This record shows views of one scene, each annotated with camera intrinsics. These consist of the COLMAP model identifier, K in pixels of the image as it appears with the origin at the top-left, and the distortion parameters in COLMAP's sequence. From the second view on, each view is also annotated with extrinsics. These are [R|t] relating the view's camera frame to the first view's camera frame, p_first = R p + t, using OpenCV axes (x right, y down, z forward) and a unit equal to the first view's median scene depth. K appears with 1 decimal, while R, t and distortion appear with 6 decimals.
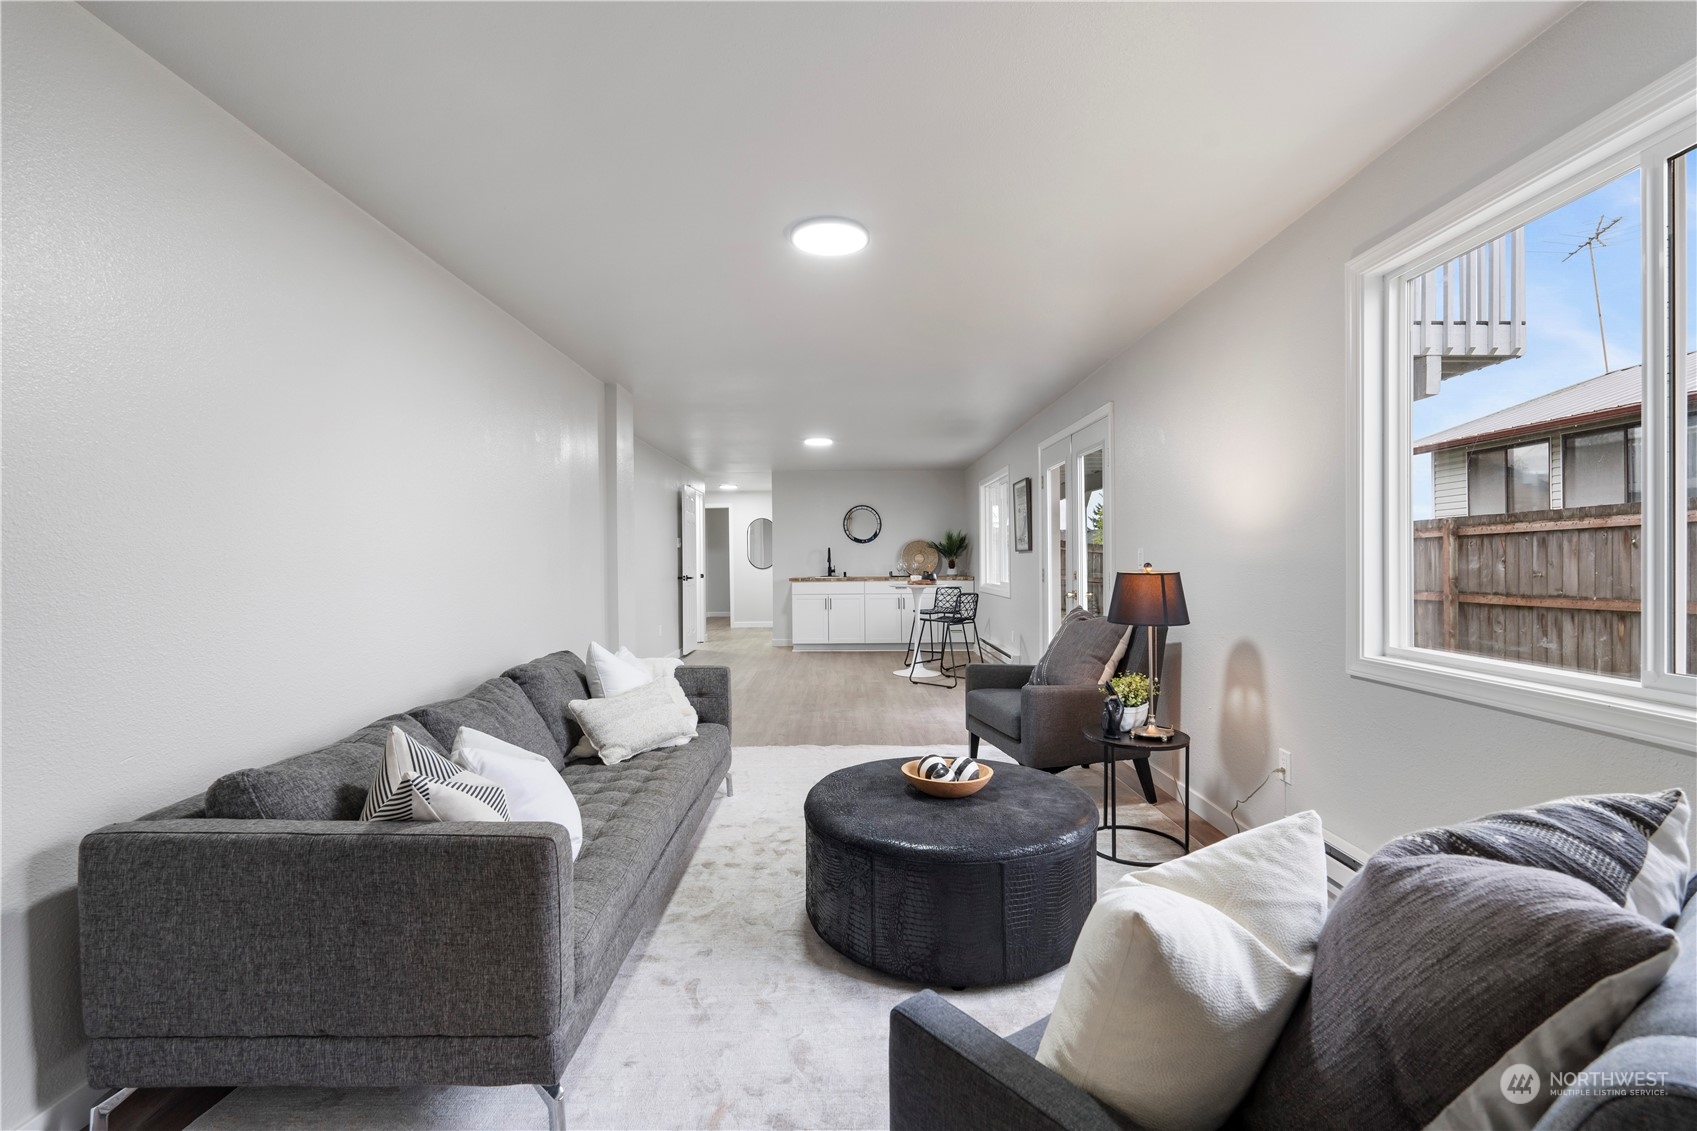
lens RADIAL K [[734.8, 0, 847.8], [0, 734.8, 562.7], [0, 0, 1]] dist [-0.003999, -0.000140]
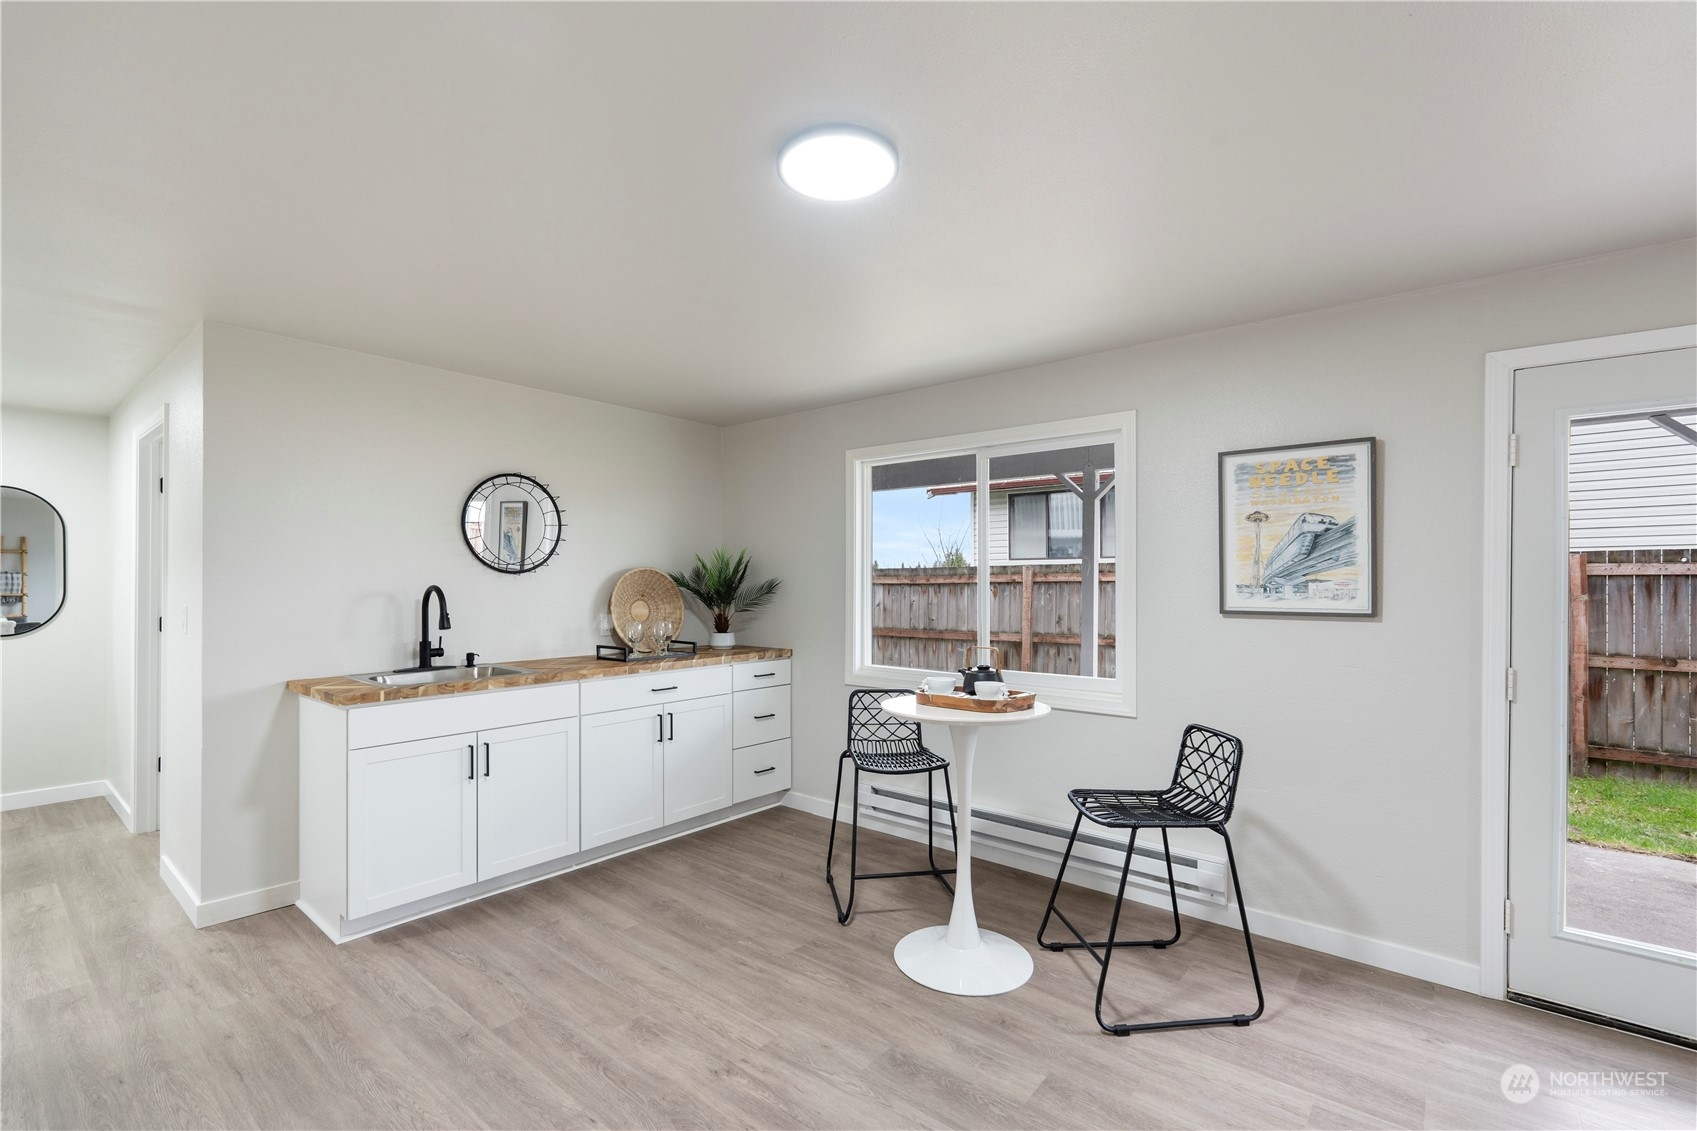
lens RADIAL K [[734.8, 0, 847.8], [0, 734.8, 562.7], [0, 0, 1]] dist [-0.003999, -0.000140]
pose [[0.638290, 0.031575, 0.769148, -0.711575], [-0.004046, 0.999282, -0.037665, -0.080823], [-0.769785, 0.020929, 0.637960, 2.701729]]
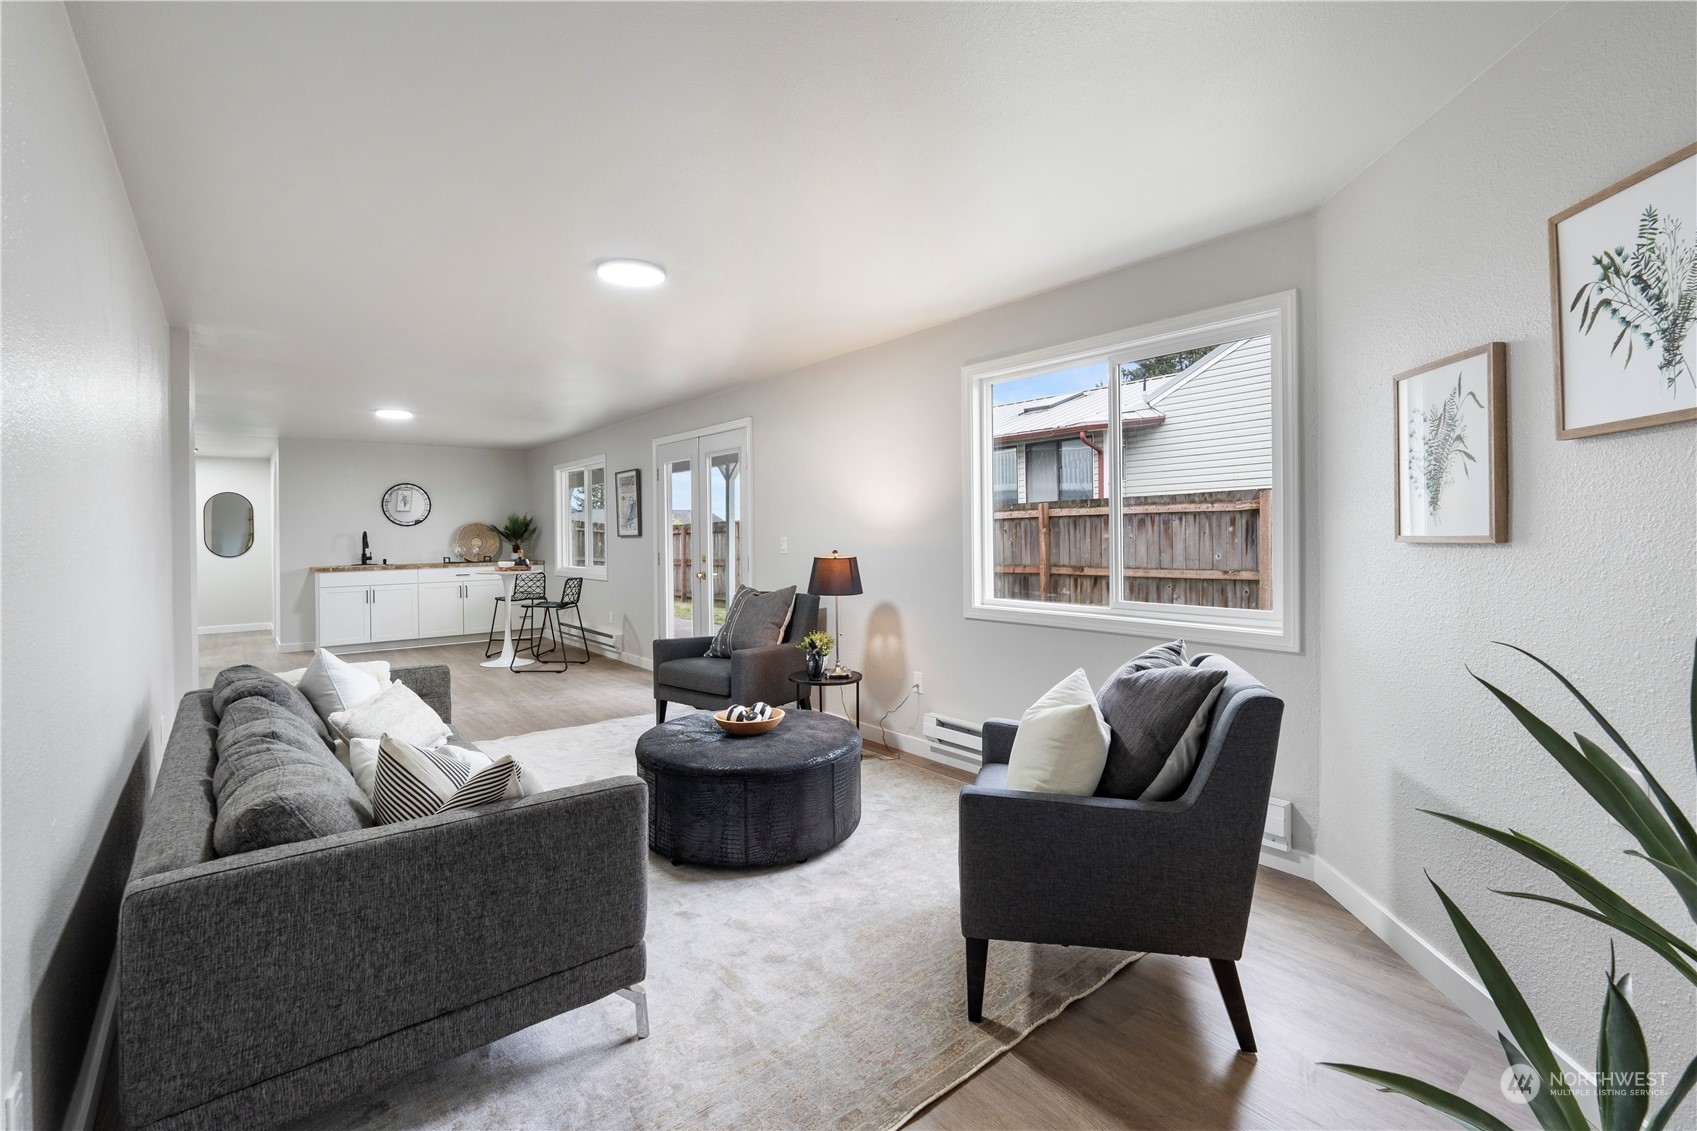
lens RADIAL K [[752.3, 0, 842.4], [0, 752.3, 529.7], [0, 0, 1]] dist [-0.003109, -0.000082]
pose [[0.778880, 0.000578, 0.627173, -0.604231], [0.009076, 0.999884, -0.012192, -0.027121], [-0.627107, 0.015188, 0.778785, -0.146892]]
